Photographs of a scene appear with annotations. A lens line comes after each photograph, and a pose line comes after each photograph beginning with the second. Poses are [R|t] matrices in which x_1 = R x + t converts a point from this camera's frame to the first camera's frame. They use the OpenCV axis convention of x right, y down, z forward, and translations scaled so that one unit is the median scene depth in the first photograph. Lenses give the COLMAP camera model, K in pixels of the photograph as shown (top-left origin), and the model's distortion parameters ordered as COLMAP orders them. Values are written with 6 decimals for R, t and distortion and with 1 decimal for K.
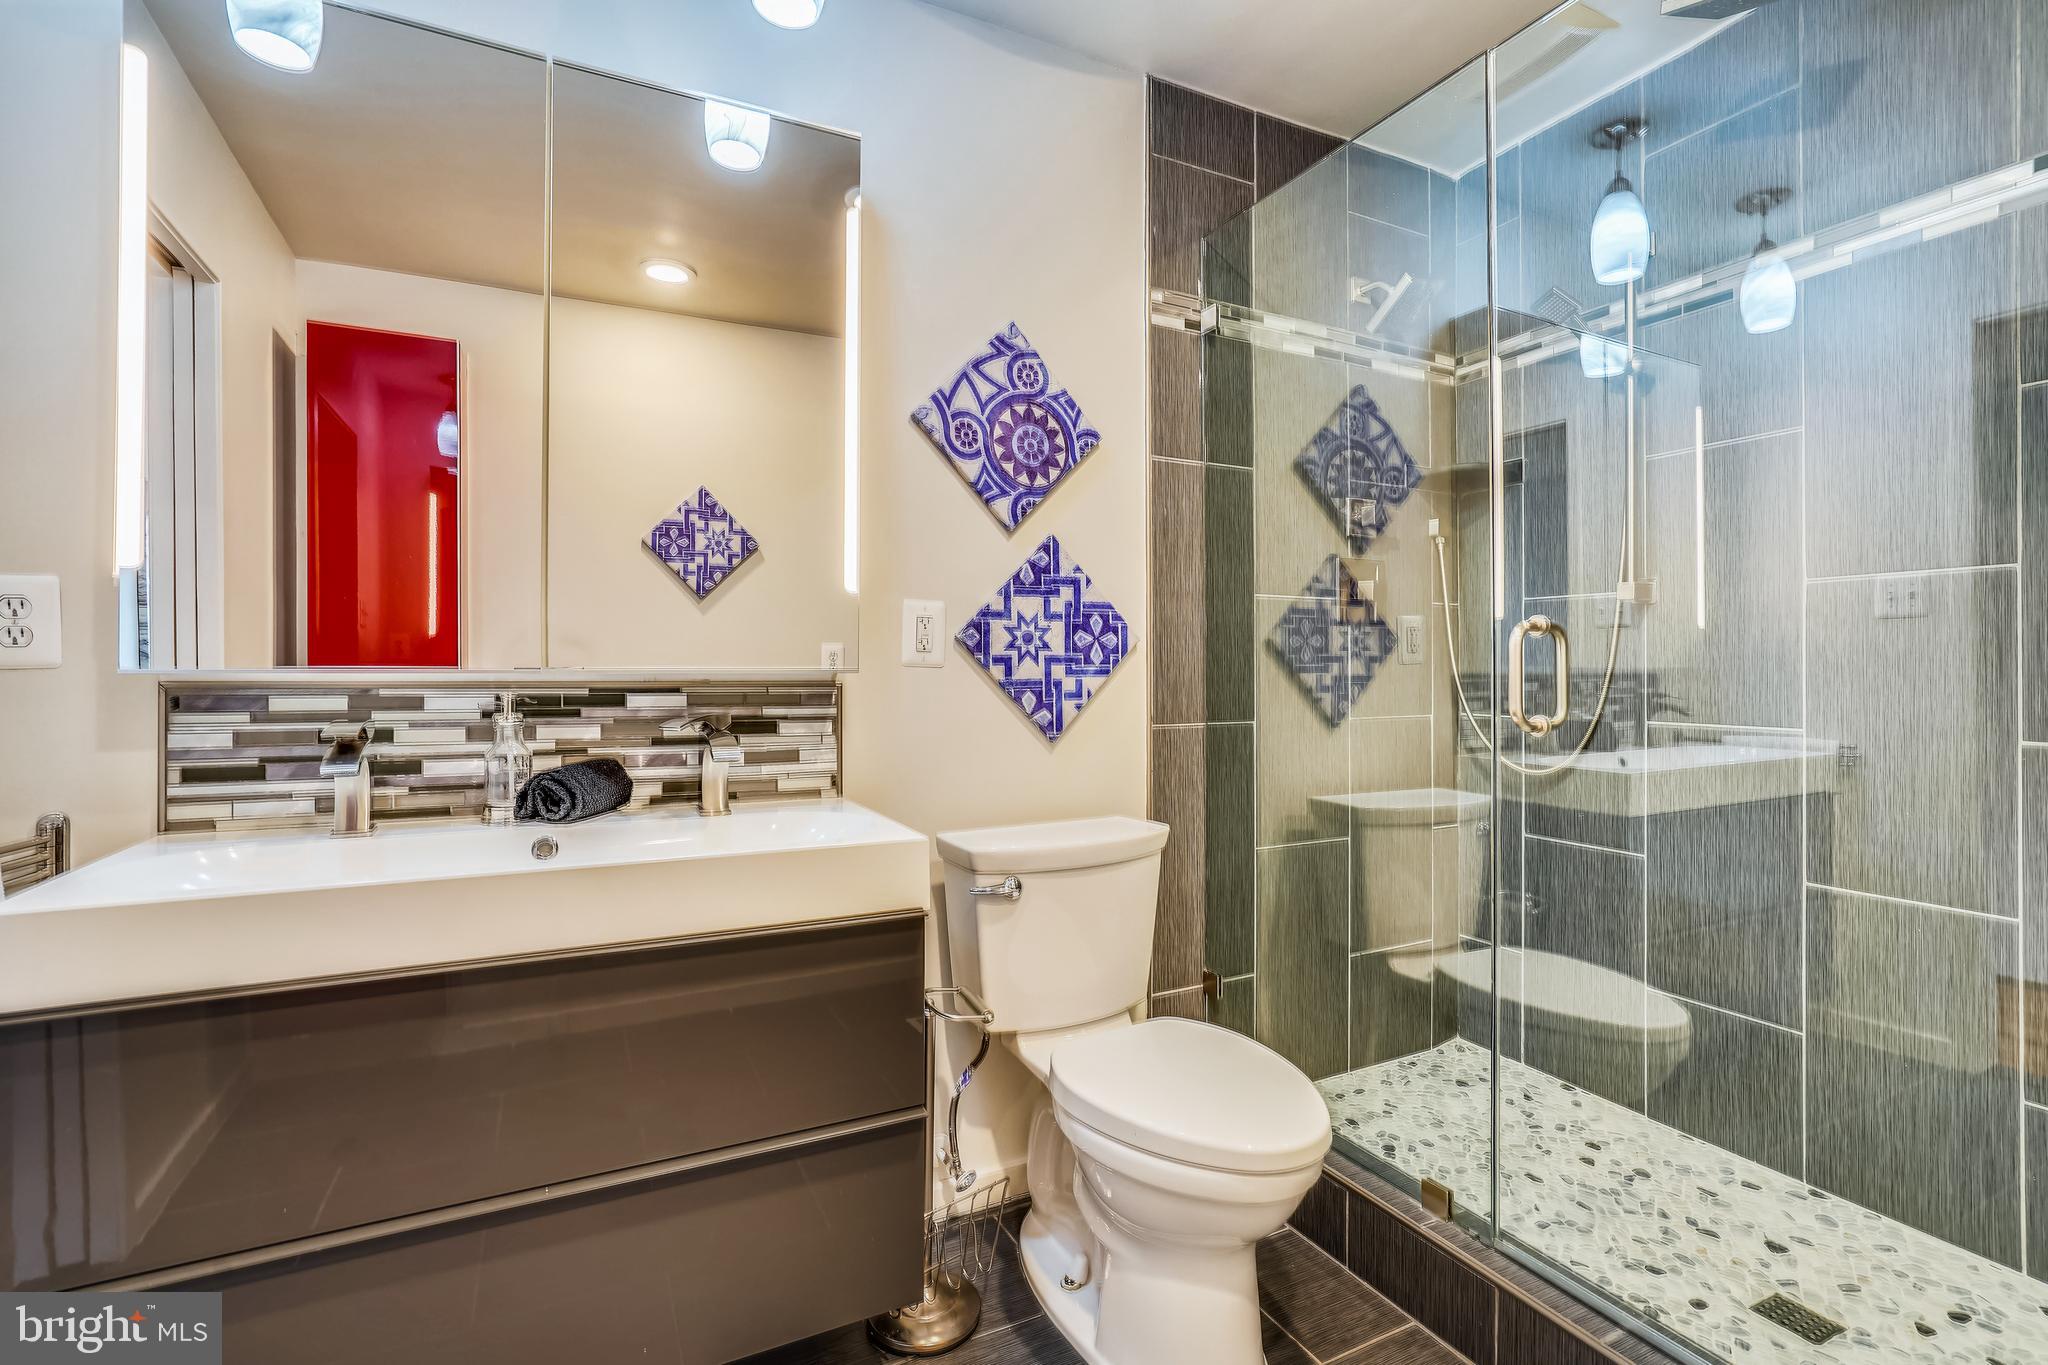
lens RADIAL K [[926.5, 0, 1024.3], [0, 926.5, 679.0], [0, 0, 1]] dist [-0.037176, 0.014506]
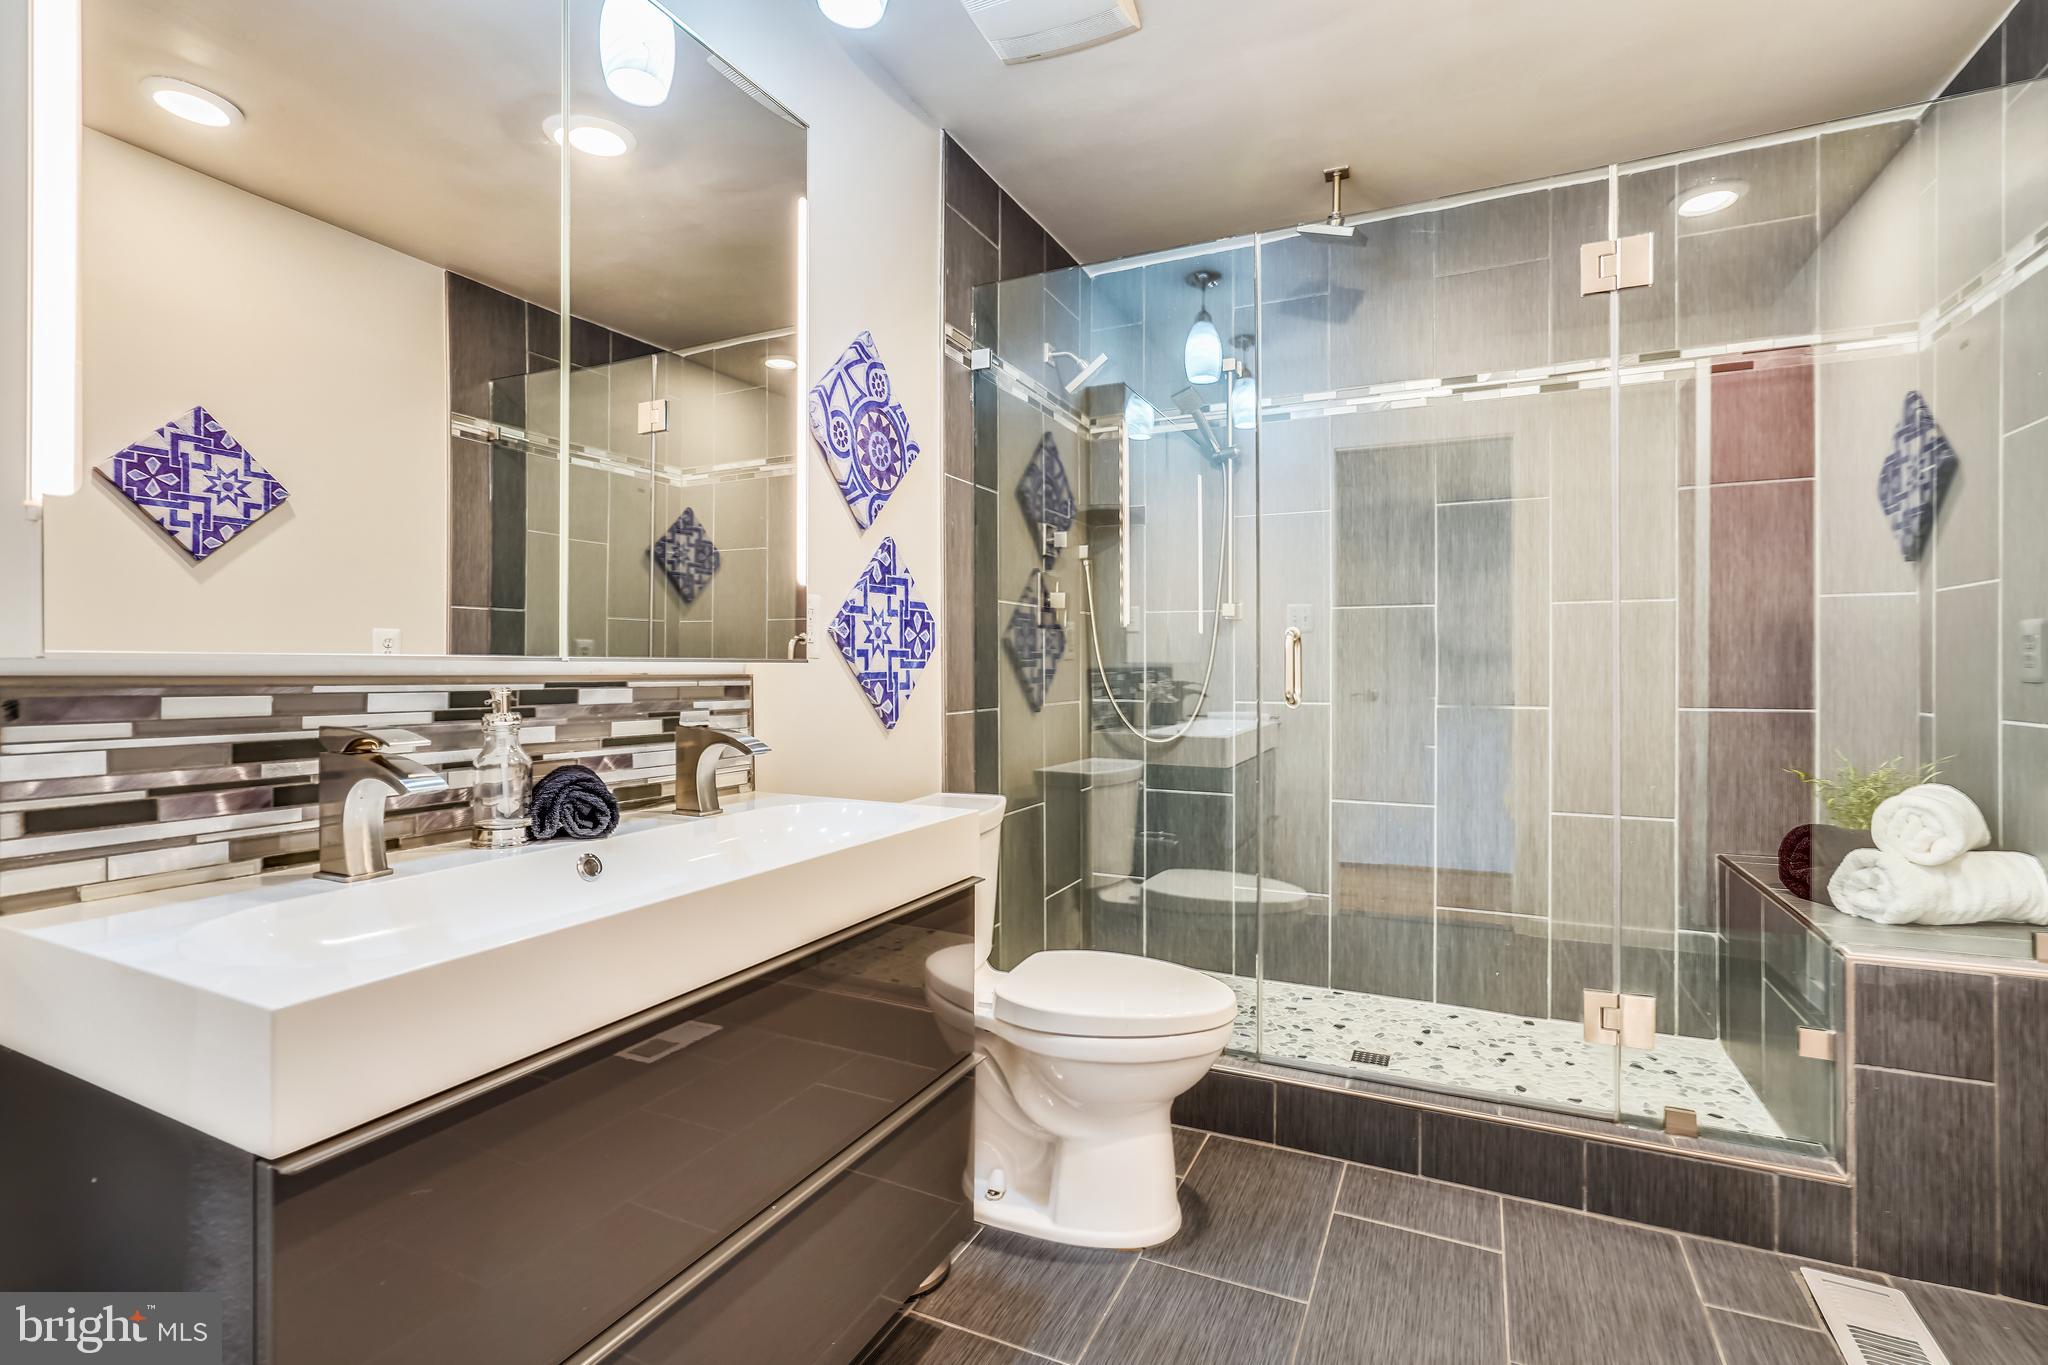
lens RADIAL K [[939.1, 0, 1024.0], [0, 939.1, 682.5], [0, 0, 1]] dist [-0.036710, 0.020019]
pose [[0.782780, -0.006120, 0.622269, -0.527160], [-0.000085, 0.999951, 0.009942, 0.002267], [-0.622299, -0.007836, 0.782741, 0.051087]]
